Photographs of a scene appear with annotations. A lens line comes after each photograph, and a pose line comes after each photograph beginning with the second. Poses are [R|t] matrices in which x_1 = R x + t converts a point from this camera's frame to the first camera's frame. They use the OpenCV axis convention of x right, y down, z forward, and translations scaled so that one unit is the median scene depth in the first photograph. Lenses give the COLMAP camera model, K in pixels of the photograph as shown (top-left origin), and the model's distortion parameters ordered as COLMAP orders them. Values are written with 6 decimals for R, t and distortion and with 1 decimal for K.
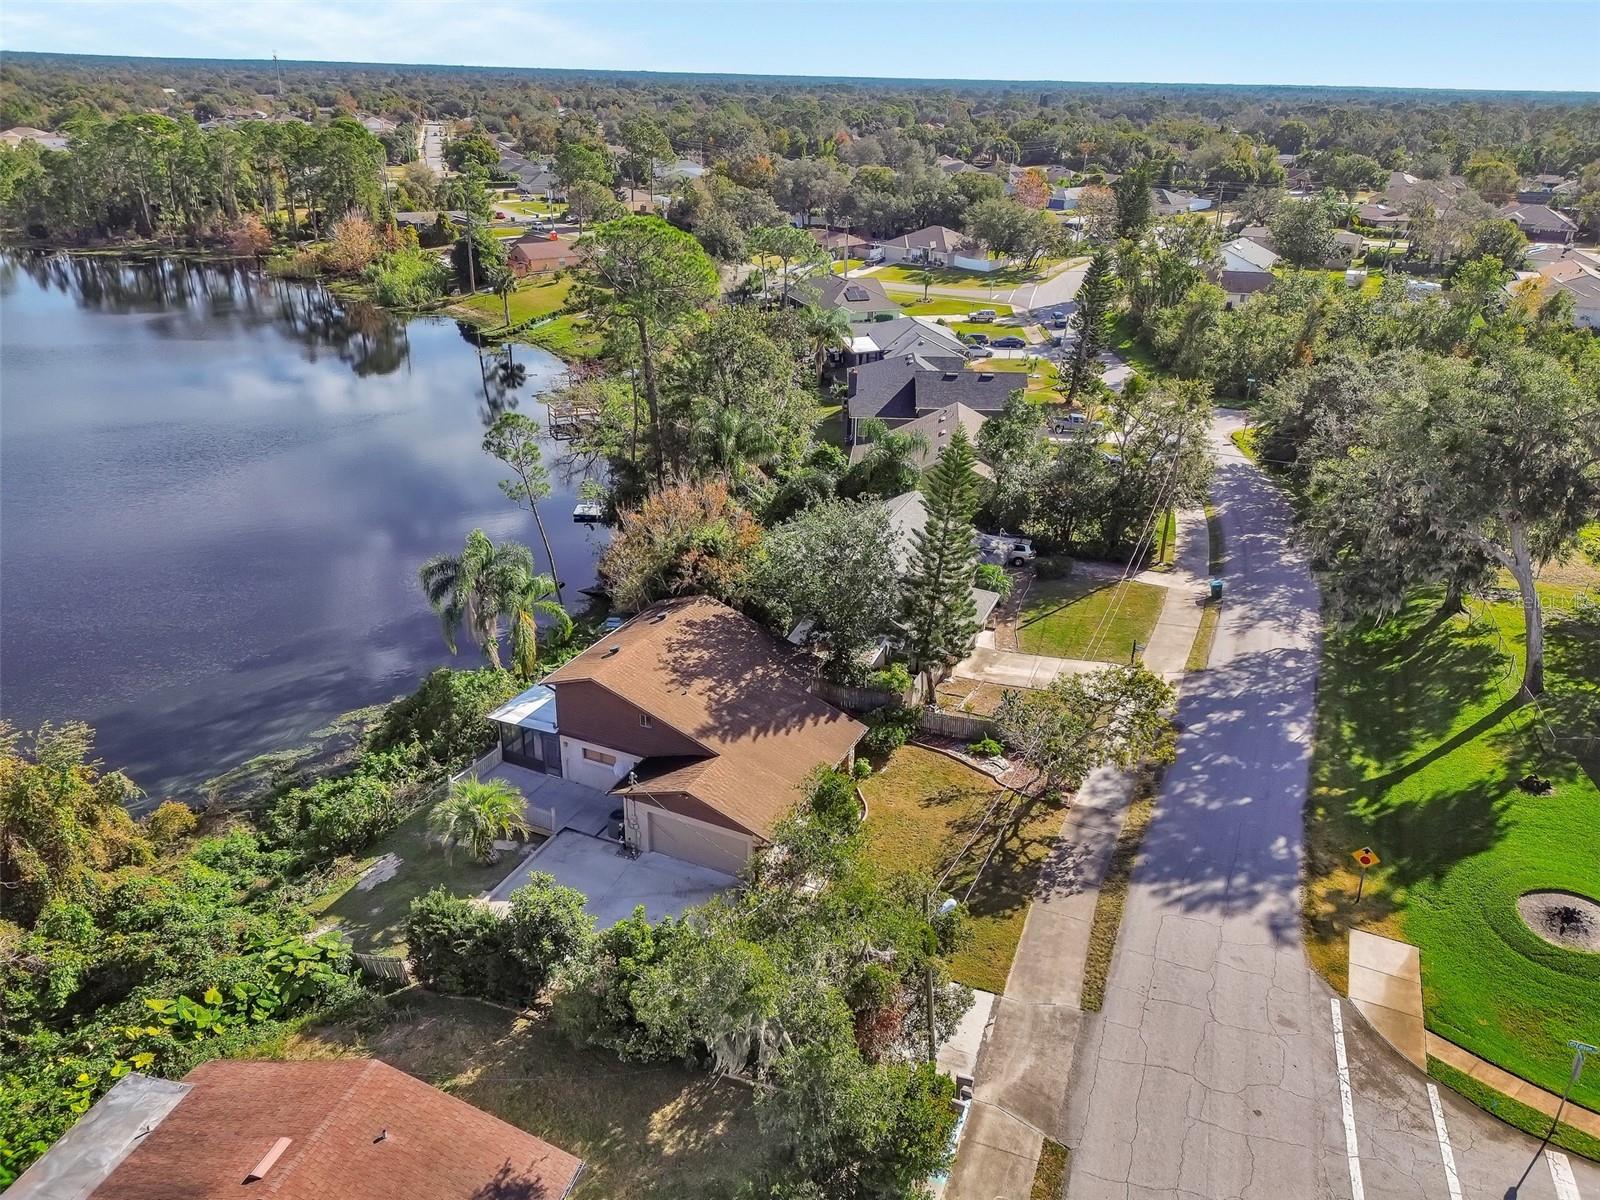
lens RADIAL K [[1120.0, 0, 800.0], [0, 1120.0, 600.0], [0, 0, 1]] dist [0.095930, -0.129299]
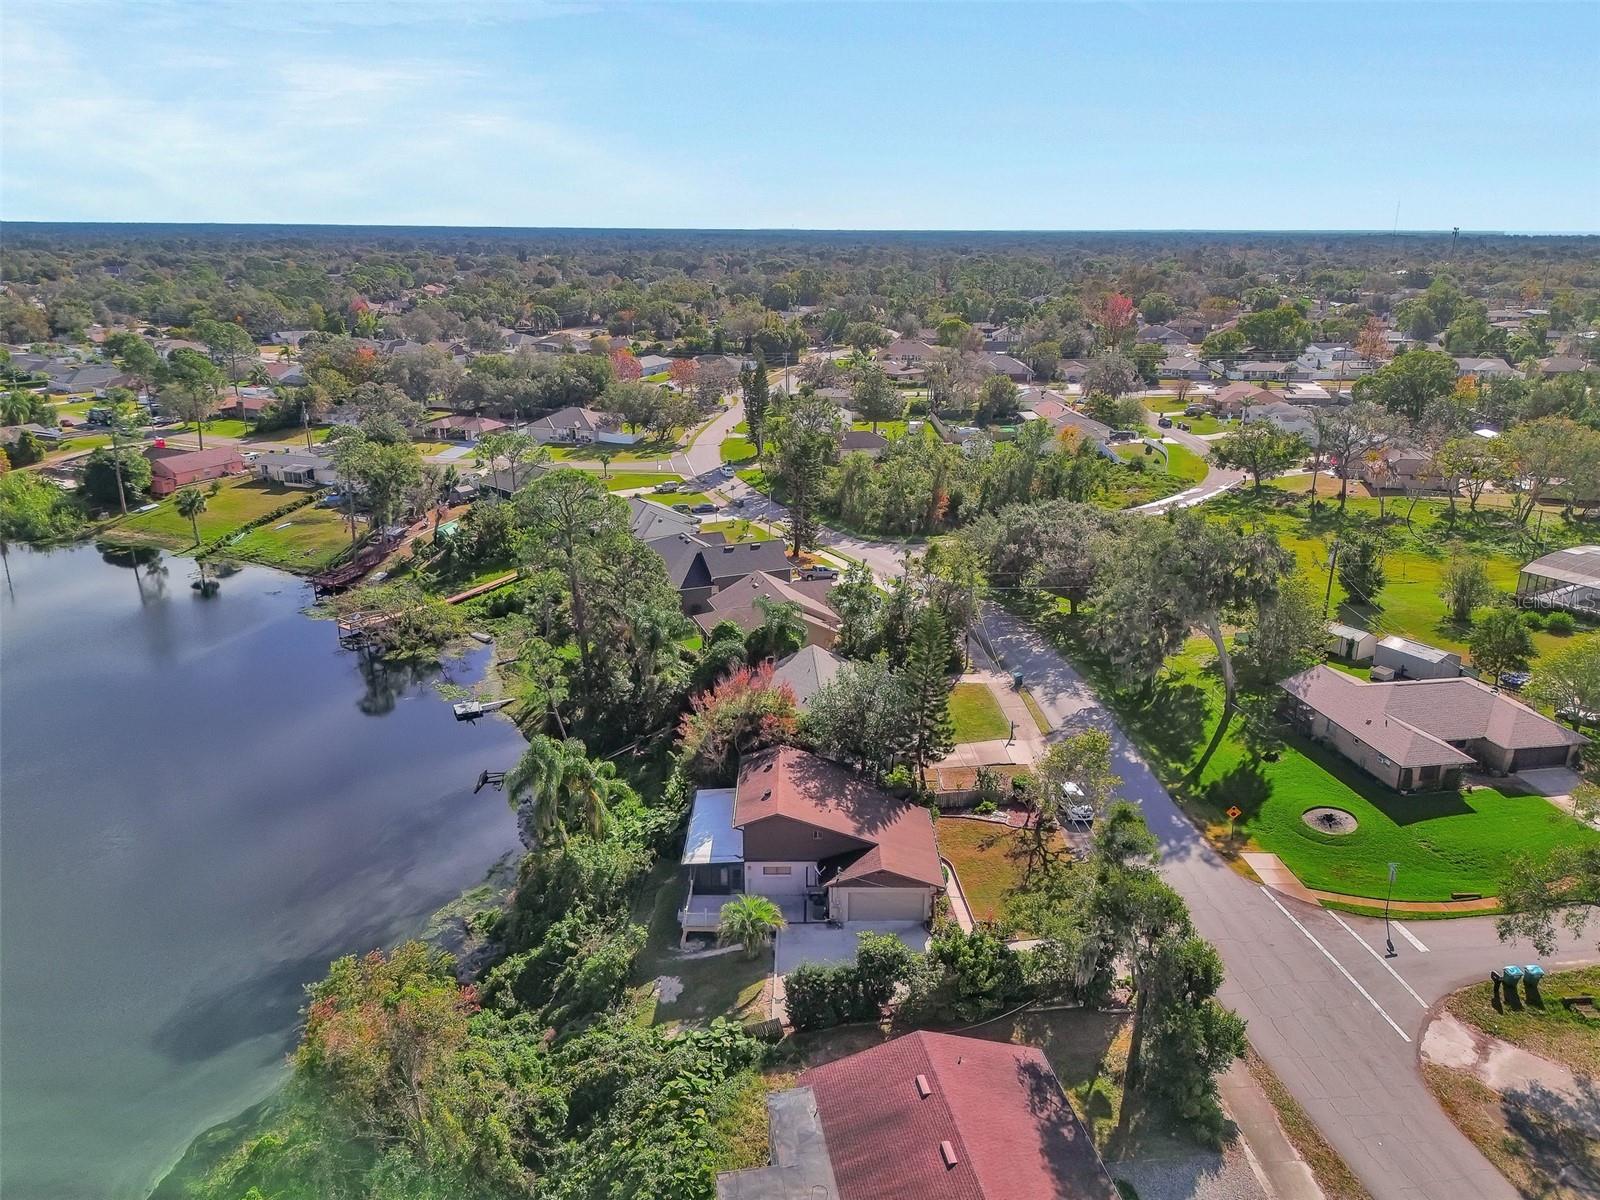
lens RADIAL K [[1120.0, 0, 800.0], [0, 1120.0, 600.0], [0, 0, 1]] dist [0.095930, -0.129299]
pose [[0.903843, -0.145977, 0.402192, -0.667179], [0.190351, 0.979041, -0.072429, -0.084024], [-0.383189, 0.142022, 0.912686, -0.346697]]
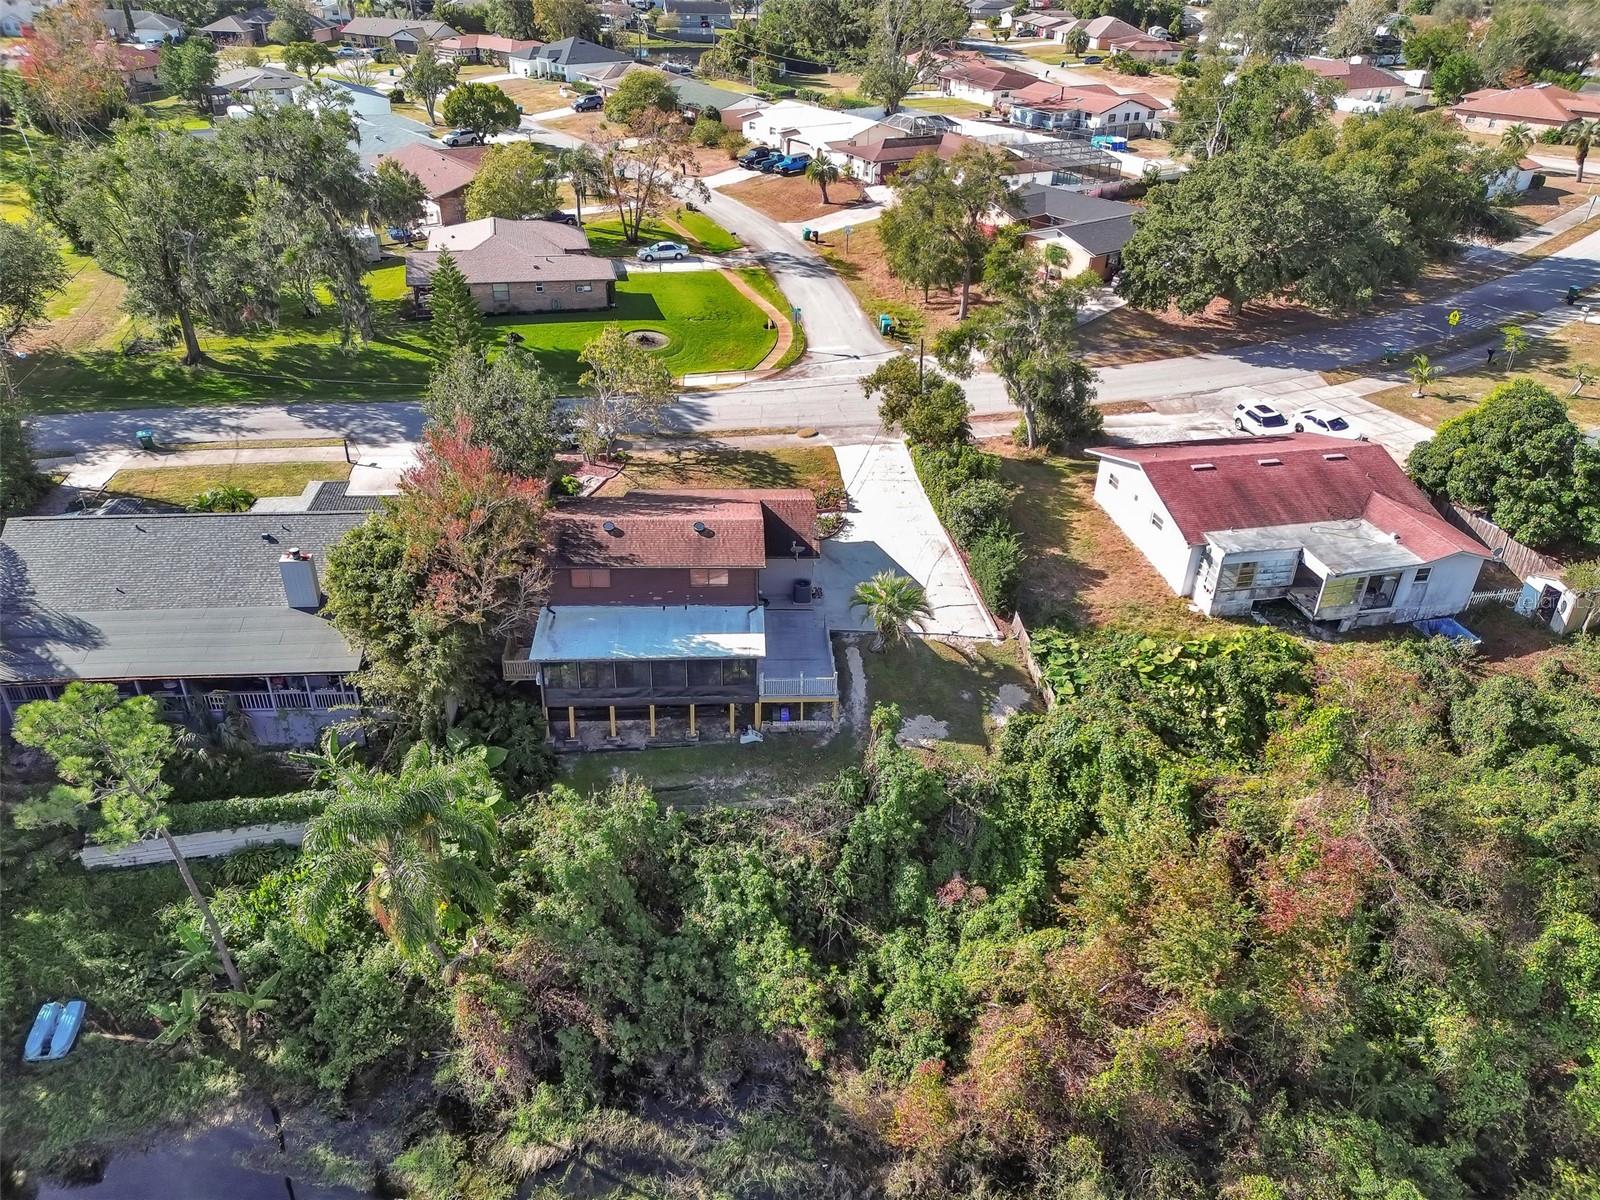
lens RADIAL K [[1149.1, 0, 800.0], [0, 1149.1, 600.0], [0, 0, 1]] dist [0.052482, -0.045077]
pose [[-0.477750, -0.478417, 0.736798, -0.987998], [0.330822, 0.678986, 0.655389, -0.547468], [-0.813825, 0.556861, -0.166115, 1.140454]]
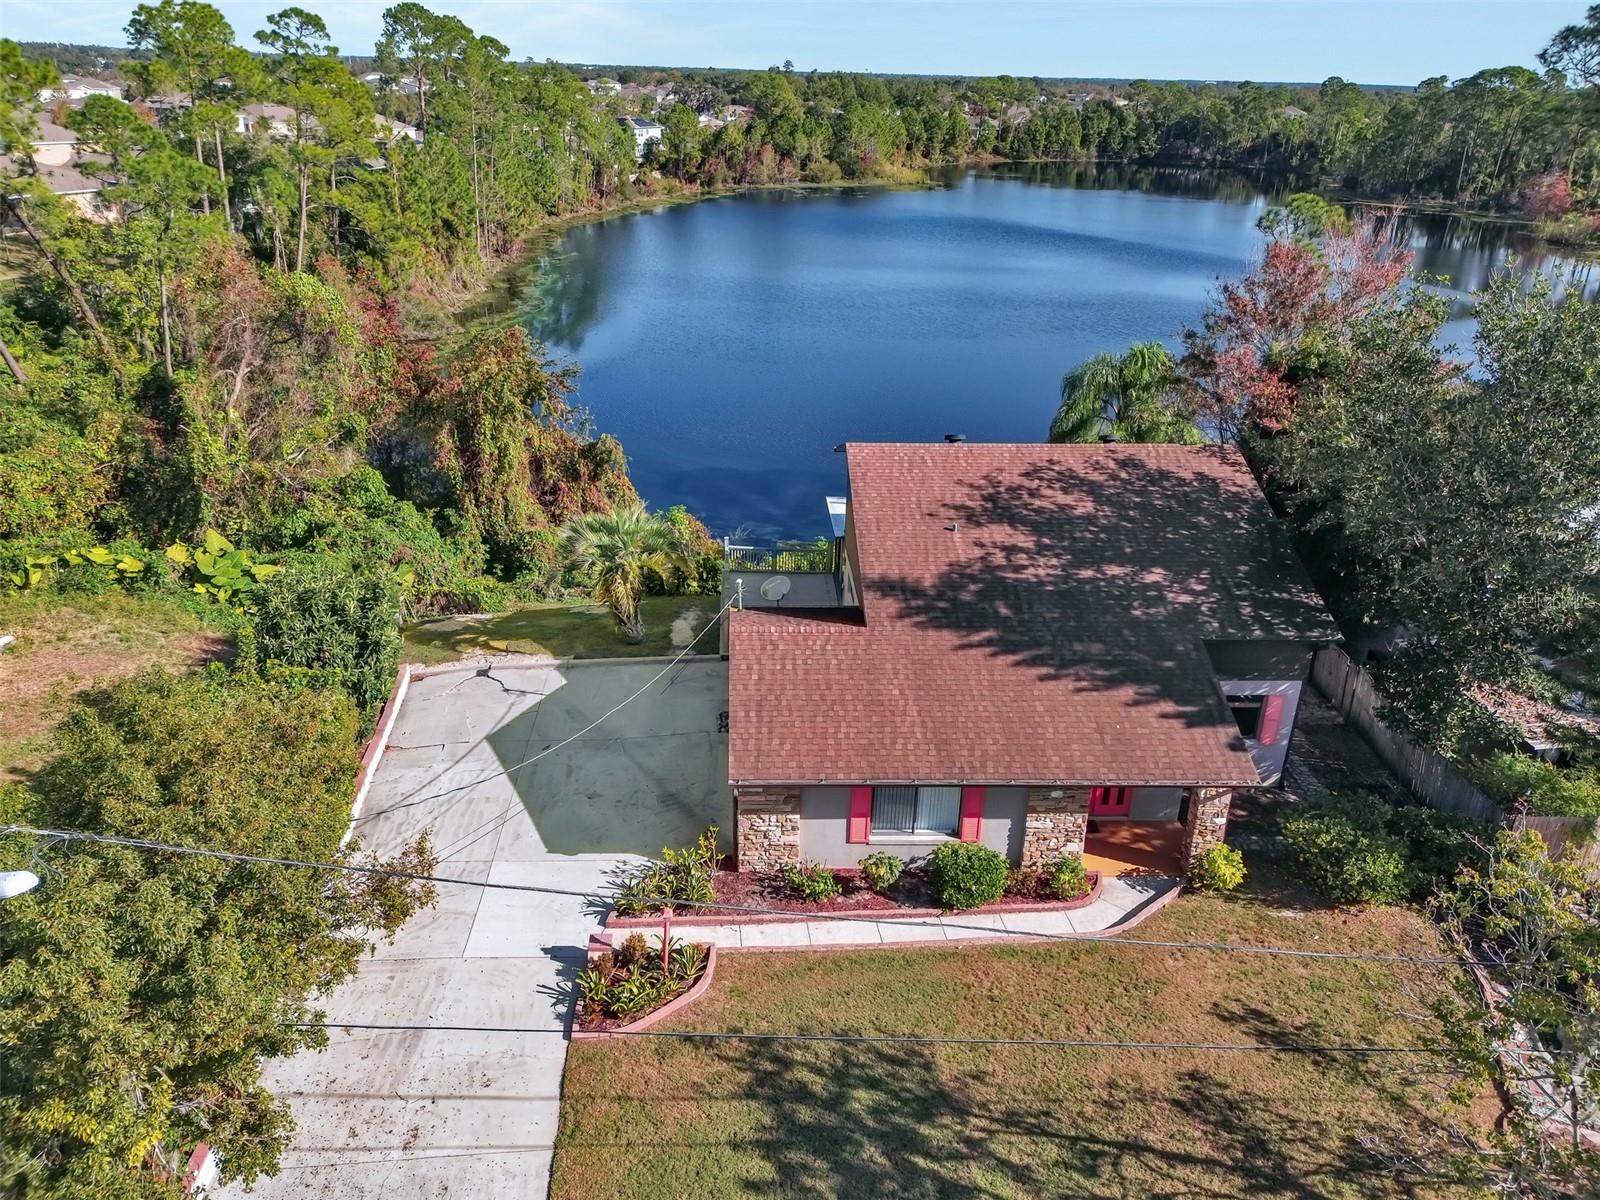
lens RADIAL K [[1149.1, 0, 800.0], [0, 1149.1, 600.0], [0, 0, 1]] dist [0.052482, -0.045077]
pose [[0.471404, 0.350903, -0.809102, 0.300174], [-0.377053, 0.909550, 0.174786, 0.045228], [0.797251, 0.222680, 0.561074, 0.635854]]
